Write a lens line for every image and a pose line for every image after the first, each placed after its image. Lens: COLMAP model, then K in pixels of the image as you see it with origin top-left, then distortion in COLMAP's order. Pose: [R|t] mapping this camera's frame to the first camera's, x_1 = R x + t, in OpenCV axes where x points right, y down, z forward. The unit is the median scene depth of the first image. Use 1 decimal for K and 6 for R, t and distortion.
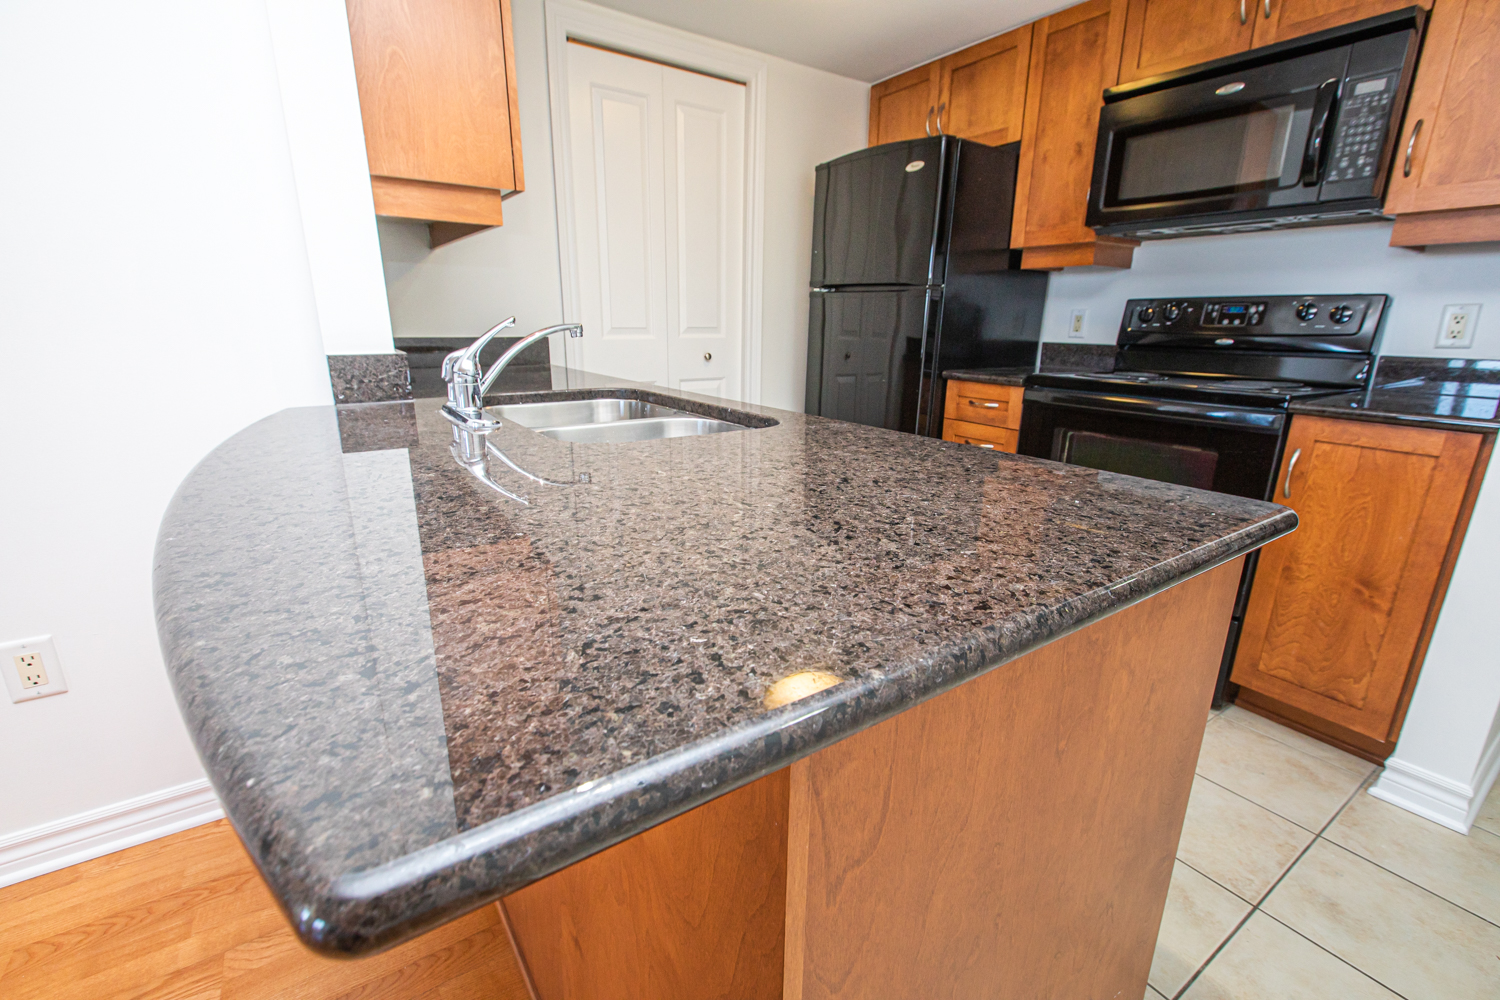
lens RADIAL K [[657.2, 0, 737.2], [0, 657.2, 498.5], [0, 0, 1]] dist [-0.001624, -0.000338]
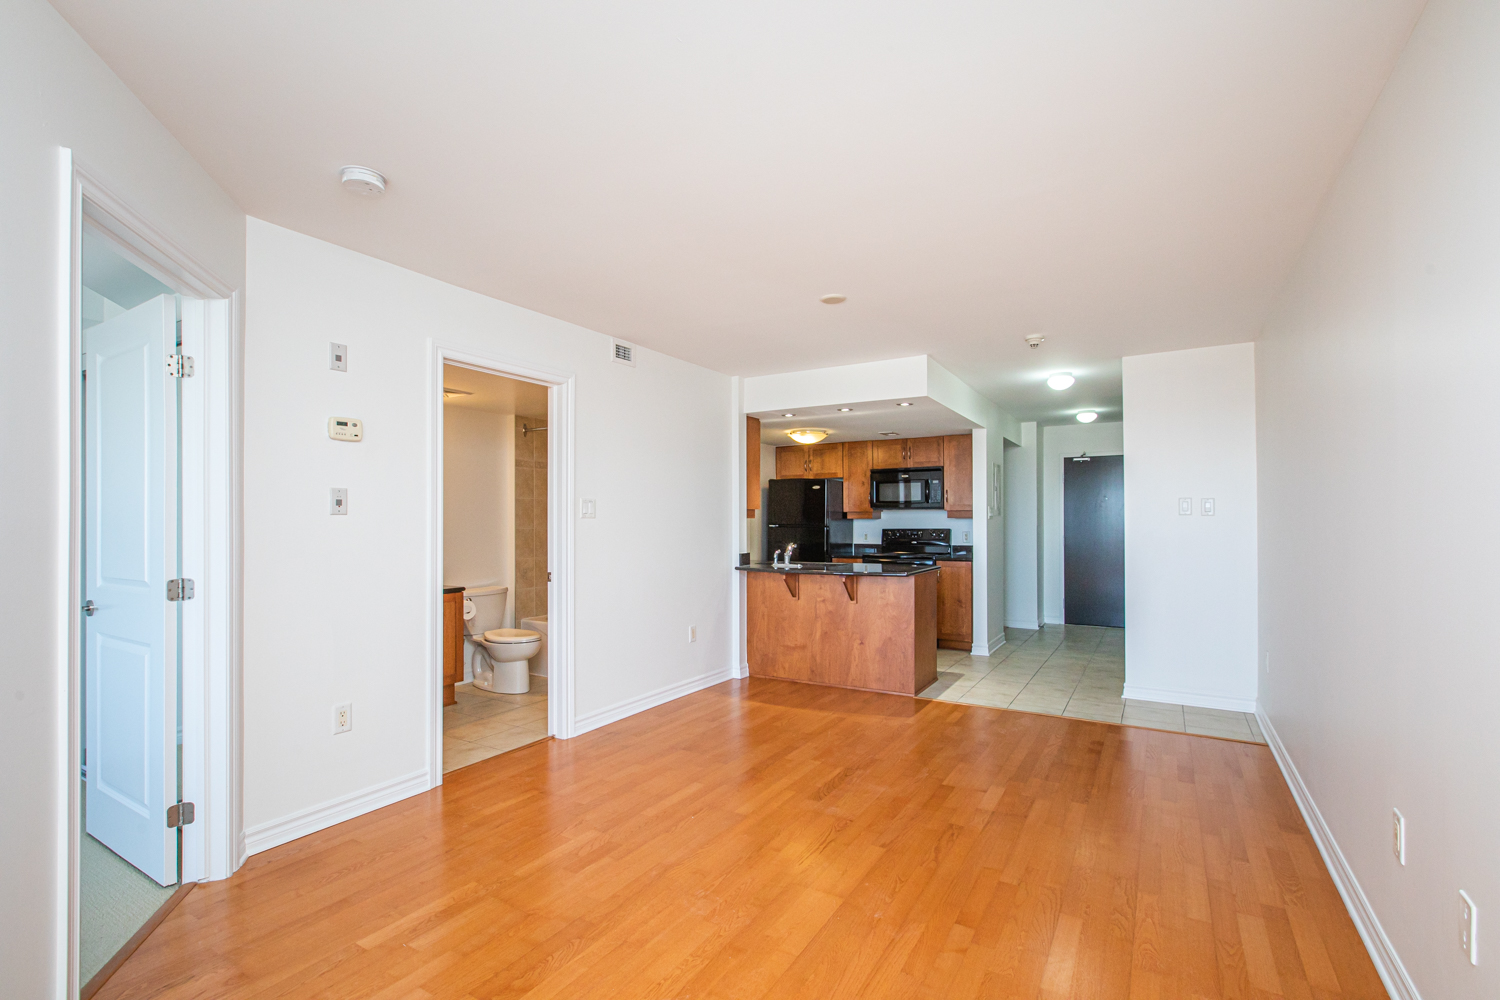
lens RADIAL K [[657.2, 0, 751.3], [0, 657.2, 510.0], [0, 0, 1]] dist [-0.001624, -0.000338]
pose [[0.903263, -0.007615, 0.429019, -1.756082], [0.128867, 0.958500, -0.254306, 0.420019], [-0.409278, 0.284991, 0.866759, -1.952568]]
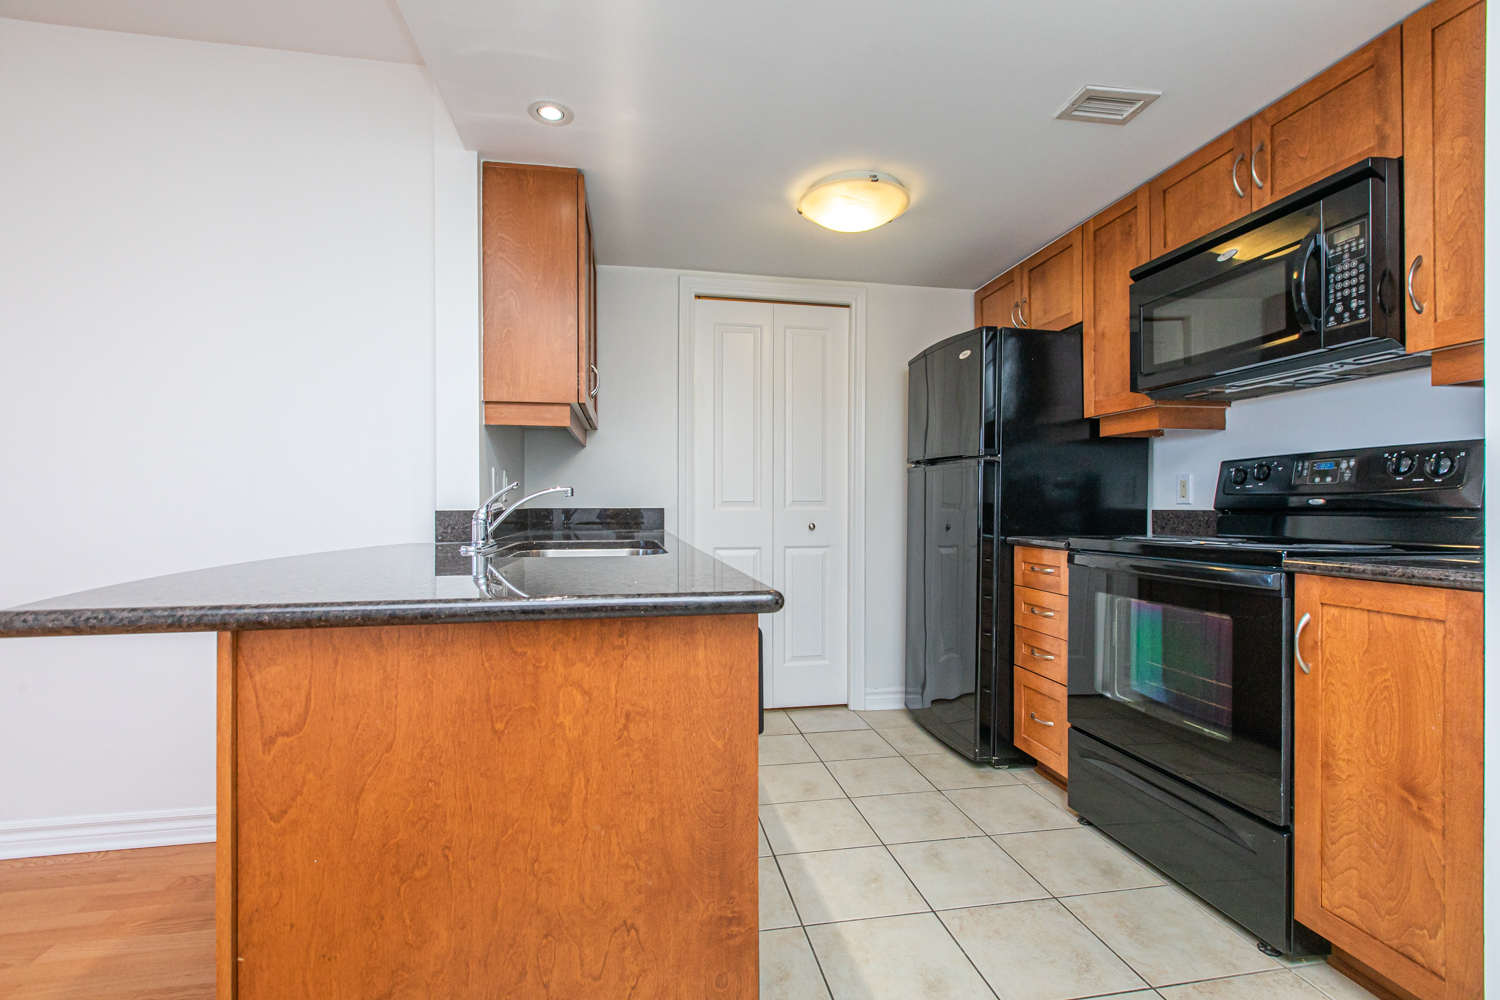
lens RADIAL K [[657.2, 0, 743.1], [0, 657.2, 498.9], [0, 0, 1]] dist [-0.001624, -0.000338]
pose [[0.917735, -0.017428, -0.396811, 0.510905], [-0.094025, 0.961109, -0.259671, 0.069580], [0.385904, 0.275619, 0.880404, -0.071310]]
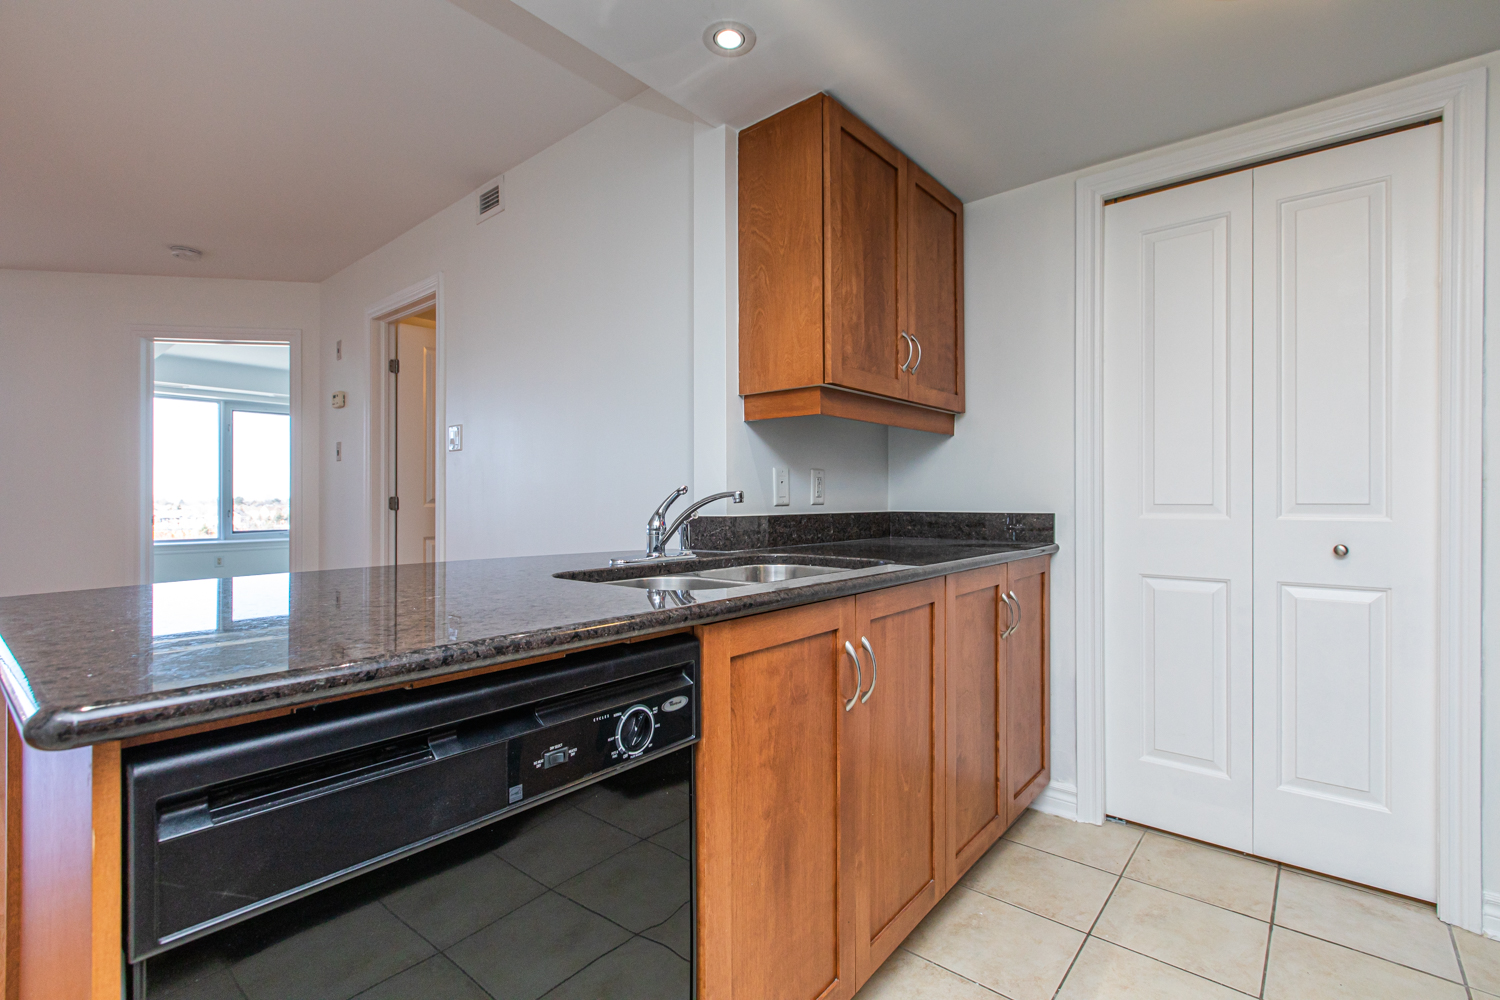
lens RADIAL K [[657.2, 0, 756.7], [0, 657.2, 496.0], [0, 0, 1]] dist [-0.001624, -0.000338]
pose [[0.297708, -0.019186, -0.954464, 0.659217], [-0.251720, 0.962839, -0.097869, -0.120168], [0.920873, 0.269394, 0.281816, 0.552871]]
